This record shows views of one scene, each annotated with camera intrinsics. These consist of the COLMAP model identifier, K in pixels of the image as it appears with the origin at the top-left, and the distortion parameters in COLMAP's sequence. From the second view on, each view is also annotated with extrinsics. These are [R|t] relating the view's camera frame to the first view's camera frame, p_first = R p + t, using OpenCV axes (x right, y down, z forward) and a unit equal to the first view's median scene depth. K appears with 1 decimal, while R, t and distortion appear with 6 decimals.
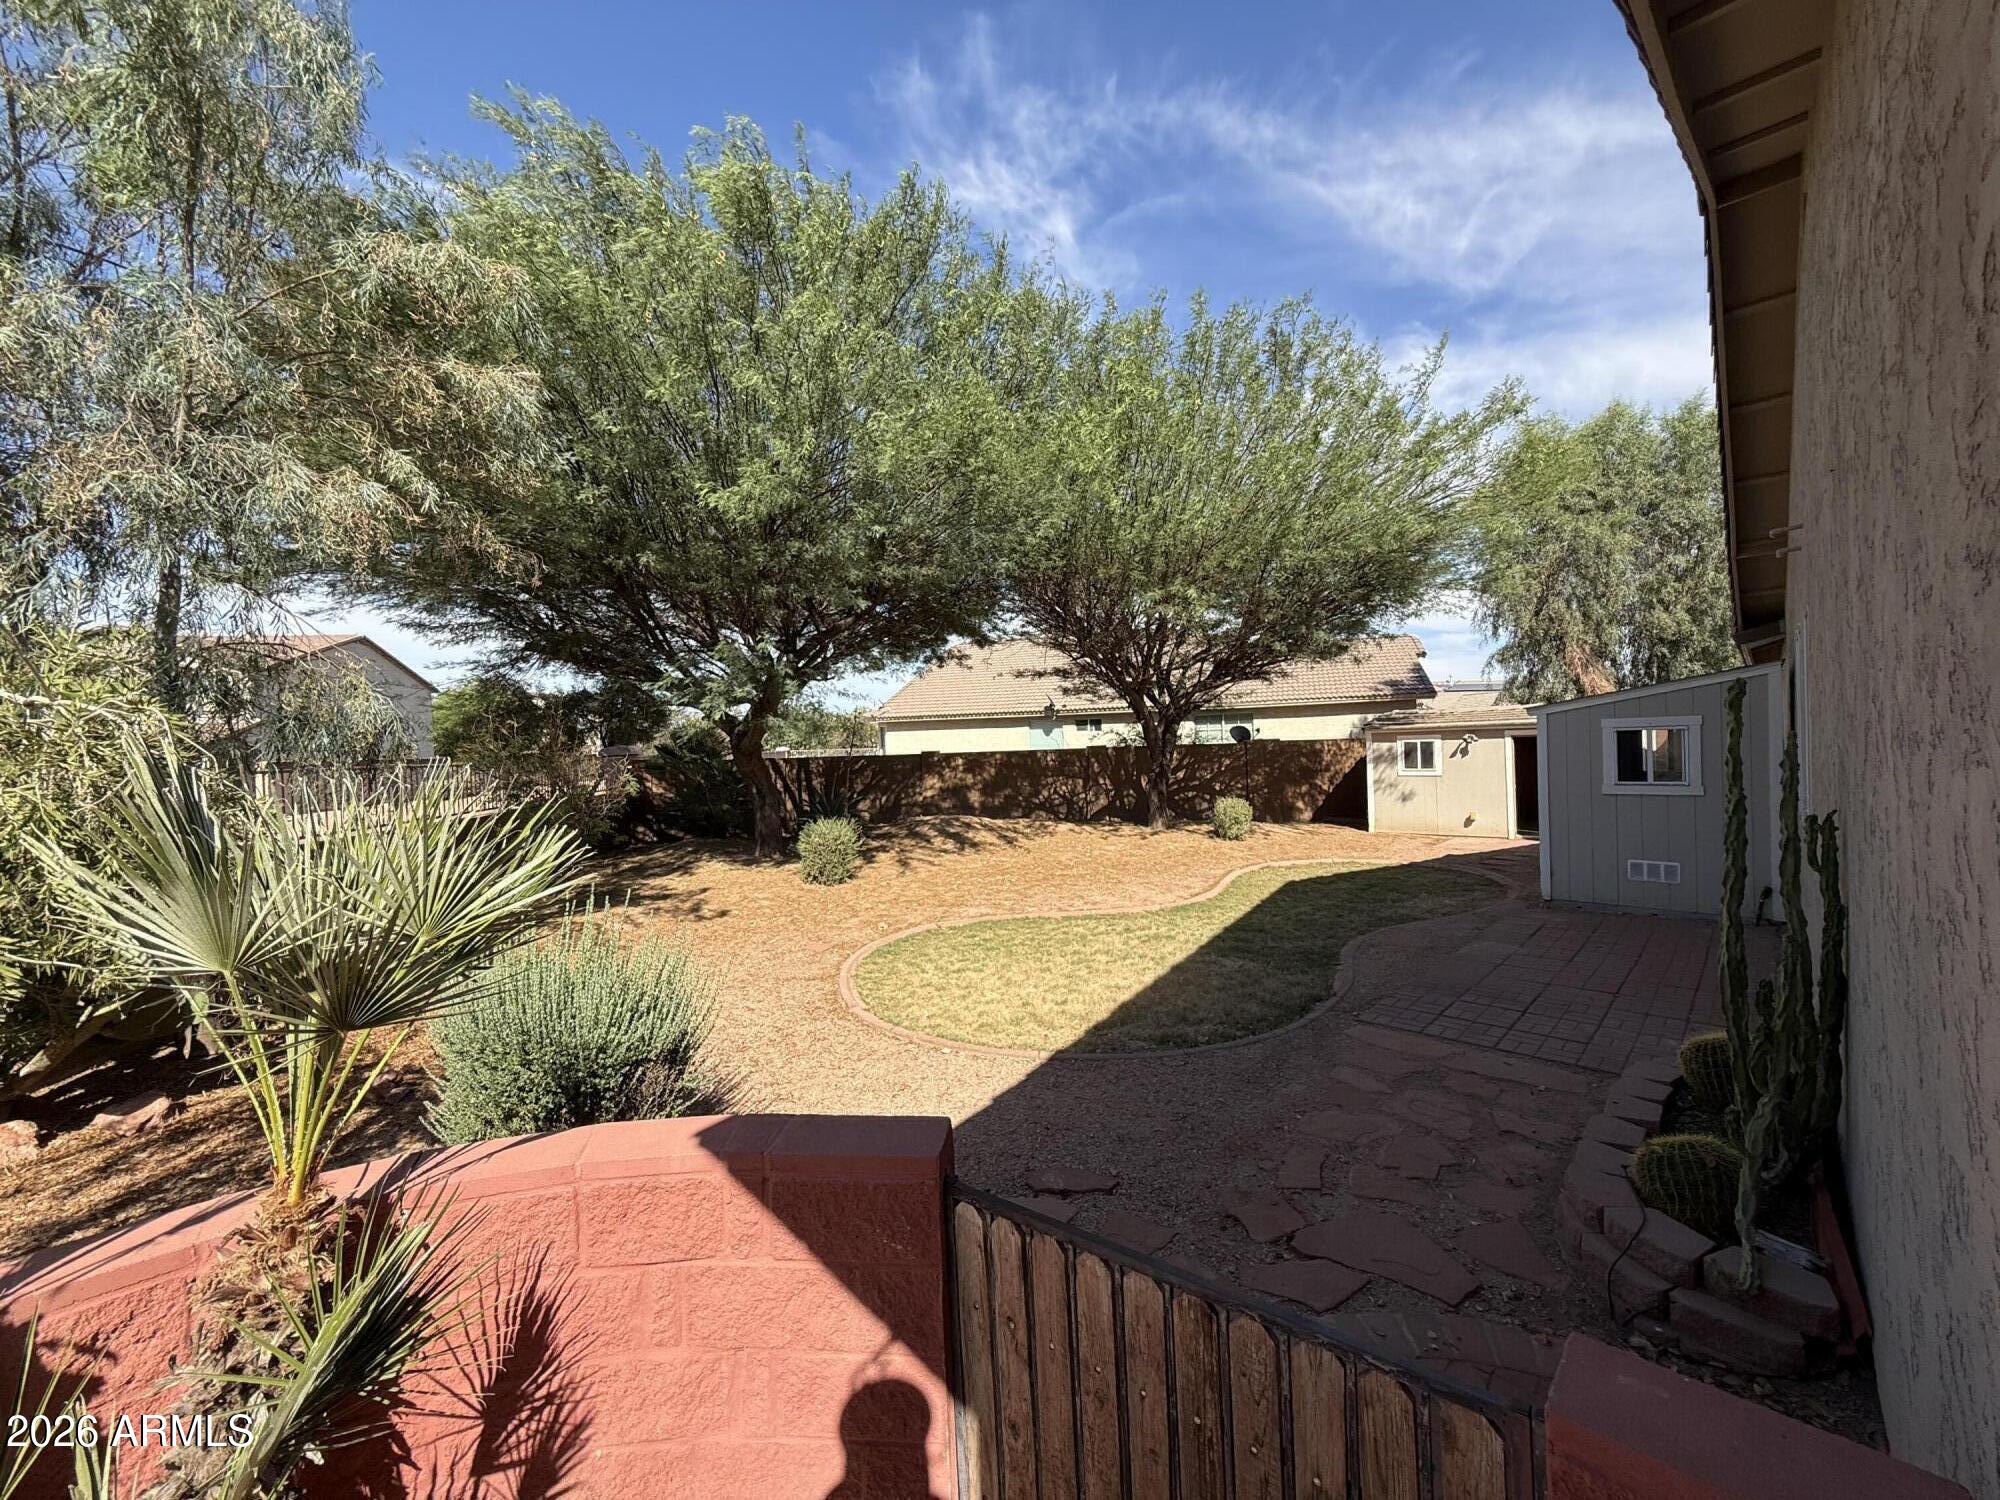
lens RADIAL K [[795.5, 0, 1006.0], [0, 795.5, 752.3], [0, 0, 1]] dist [-0.001414, 0.000180]
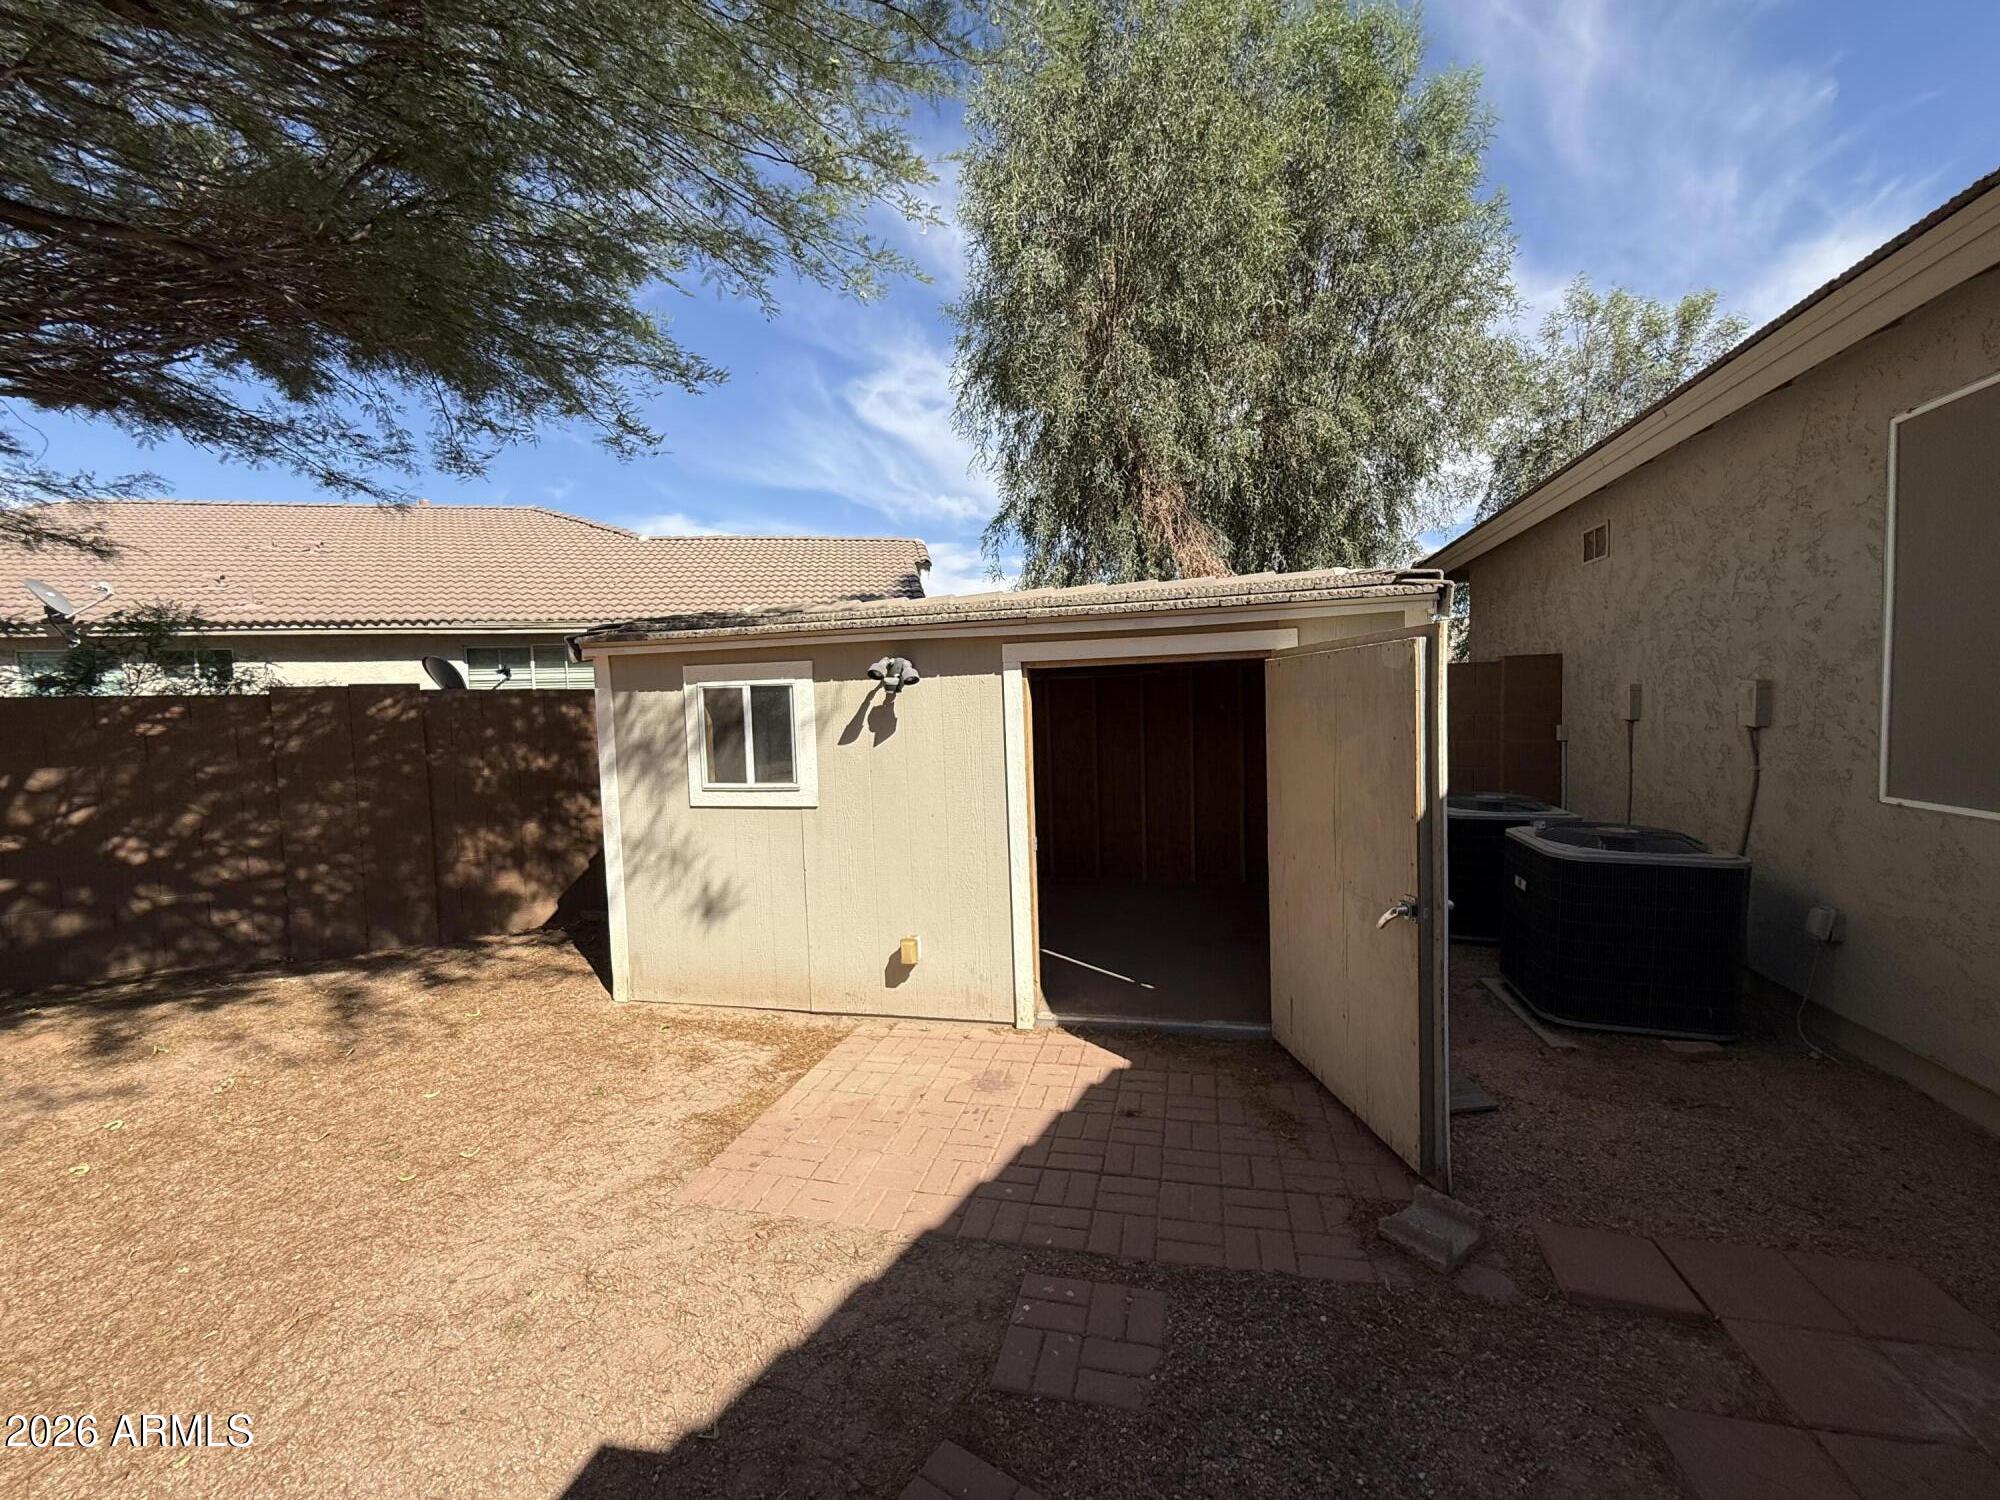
lens RADIAL K [[795.5, 0, 1006.0], [0, 795.5, 752.3], [0, 0, 1]] dist [-0.001414, 0.000180]
pose [[0.879051, -0.023971, 0.476124, 0.463523], [0.010278, 0.999456, 0.031343, 0.001855], [-0.476616, -0.022658, 0.878819, 0.705837]]
